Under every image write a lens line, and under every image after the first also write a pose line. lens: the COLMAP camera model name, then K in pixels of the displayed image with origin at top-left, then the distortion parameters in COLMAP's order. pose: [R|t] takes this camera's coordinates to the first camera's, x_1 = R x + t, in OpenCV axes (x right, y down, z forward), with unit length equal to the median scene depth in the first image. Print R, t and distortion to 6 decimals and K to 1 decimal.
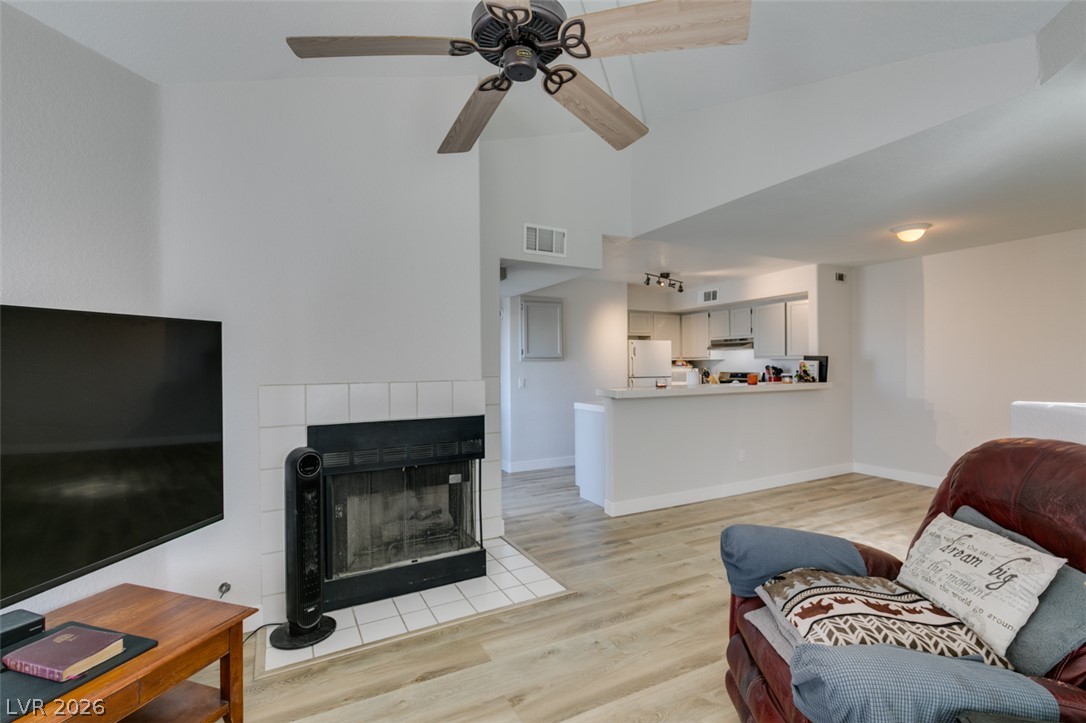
lens RADIAL K [[487.4, 0, 541.1], [0, 487.4, 365.1], [0, 0, 1]] dist [-0.000357, -0.001301]
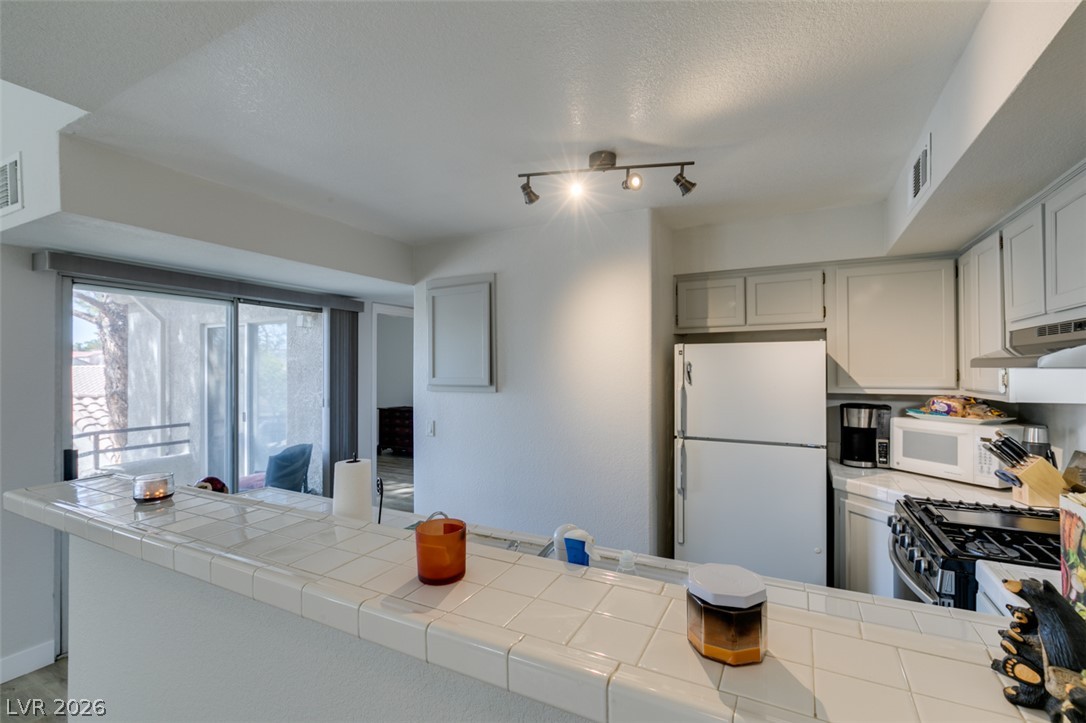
lens RADIAL K [[487.4, 0, 542.2], [0, 487.4, 365.5], [0, 0, 1]] dist [-0.000357, -0.001301]
pose [[0.573111, -0.000840, -0.819478, 0.595690], [-0.002401, 0.999993, -0.002704, -0.043247], [0.819475, 0.003517, 0.573105, 0.887165]]
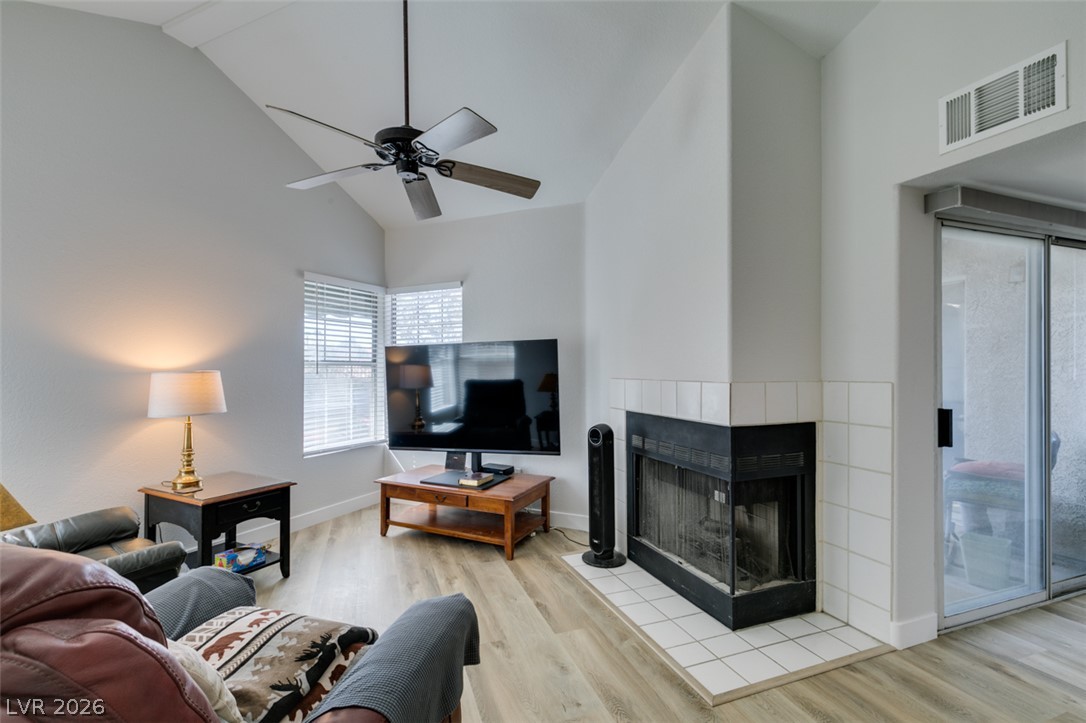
lens RADIAL K [[487.4, 0, 540.8], [0, 487.4, 369.8], [0, 0, 1]] dist [-0.000357, -0.001301]
pose [[-0.132922, 0.011493, -0.991060, 0.409707], [0.001330, 0.999934, 0.011418, 0.000669], [0.991126, 0.000200, -0.132928, 0.465310]]
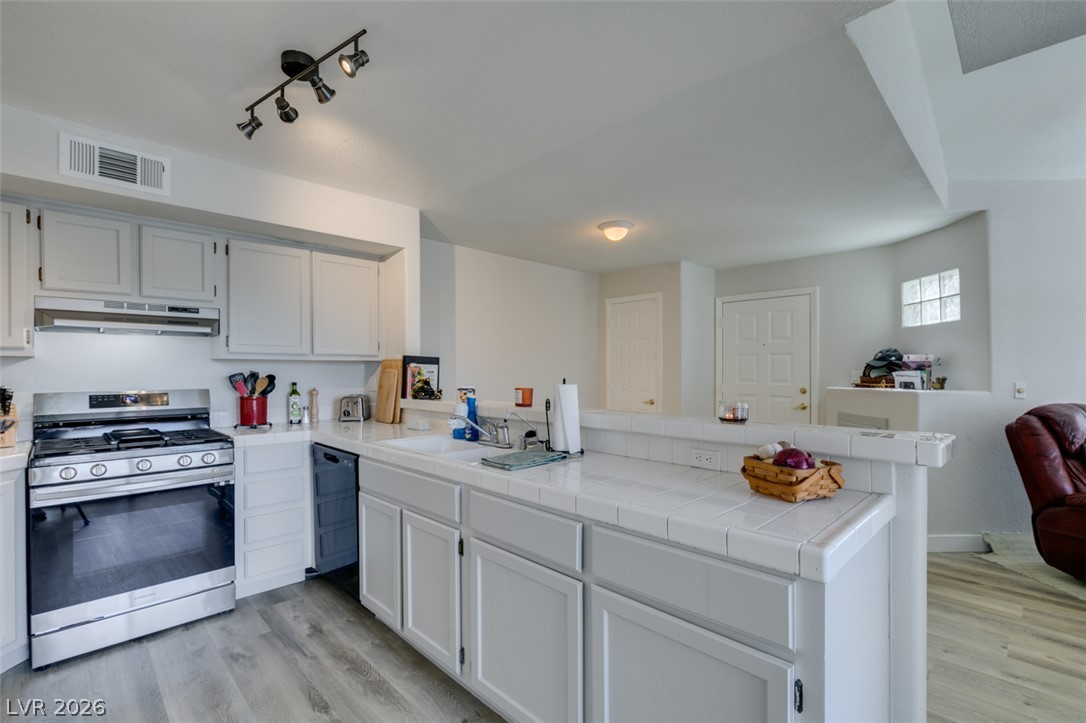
lens RADIAL K [[487.4, 0, 544.2], [0, 487.4, 369.7], [0, 0, 1]] dist [-0.000357, -0.001301]
pose [[-0.301491, 0.006902, 0.953444, -0.080937], [0.006806, 0.999964, -0.005087, 0.002246], [-0.953445, 0.004955, -0.301527, 1.099760]]
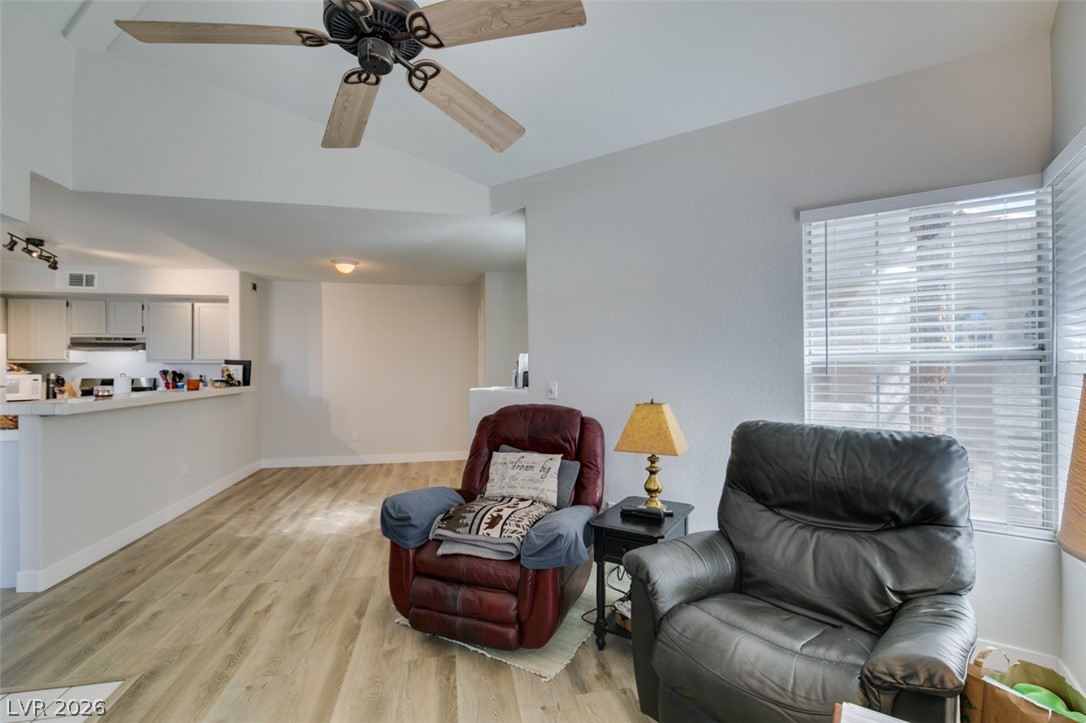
lens RADIAL K [[487.4, 0, 541.0], [0, 487.4, 364.2], [0, 0, 1]] dist [-0.000357, -0.001301]
pose [[0.274305, 0.011898, 0.961569, -0.256484], [0.003172, 0.999907, -0.013277, 0.005483], [-0.961637, 0.006692, 0.274242, 0.117772]]
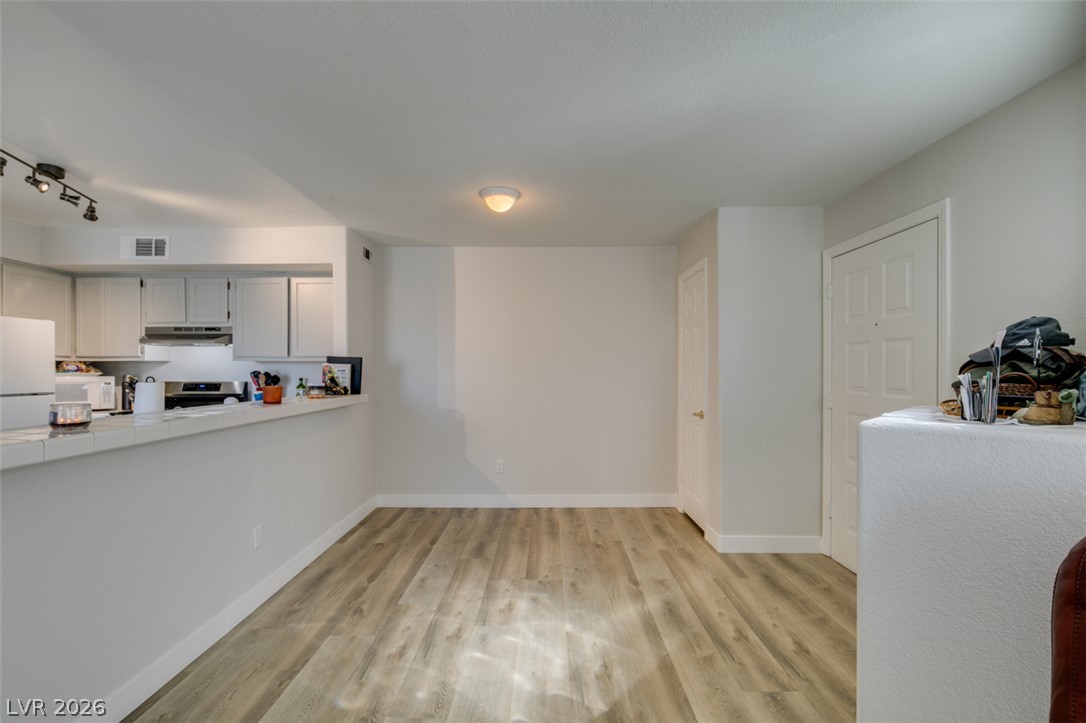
lens RADIAL K [[487.4, 0, 542.6], [0, 487.4, 369.8], [0, 0, 1]] dist [-0.000357, -0.001301]
pose [[0.460100, 0.005144, 0.887852, 0.074153], [-0.000392, 0.999984, -0.005591, 0.003811], [-0.887867, 0.002224, 0.460094, 0.446675]]
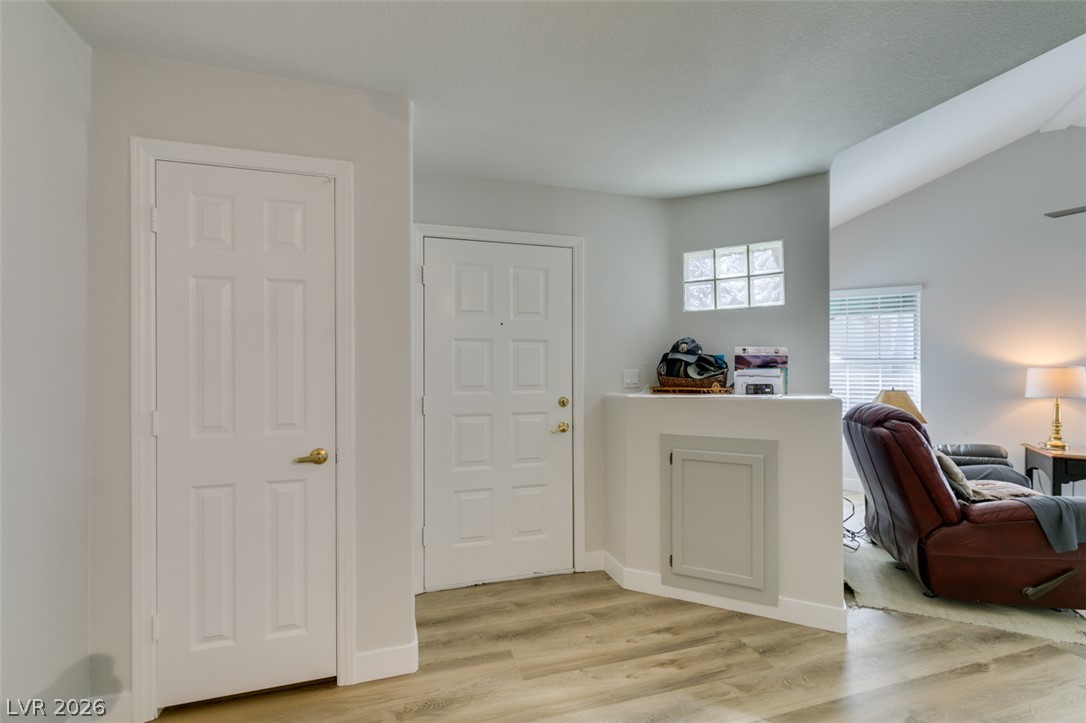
lens RADIAL K [[487.4, 0, 540.3], [0, 487.4, 362.2], [0, 0, 1]] dist [-0.000357, -0.001301]
pose [[-0.984880, 0.011110, 0.172879, 0.598542], [0.010000, 0.999923, -0.007290, -0.001750], [-0.172947, -0.005451, -0.984916, 0.914985]]
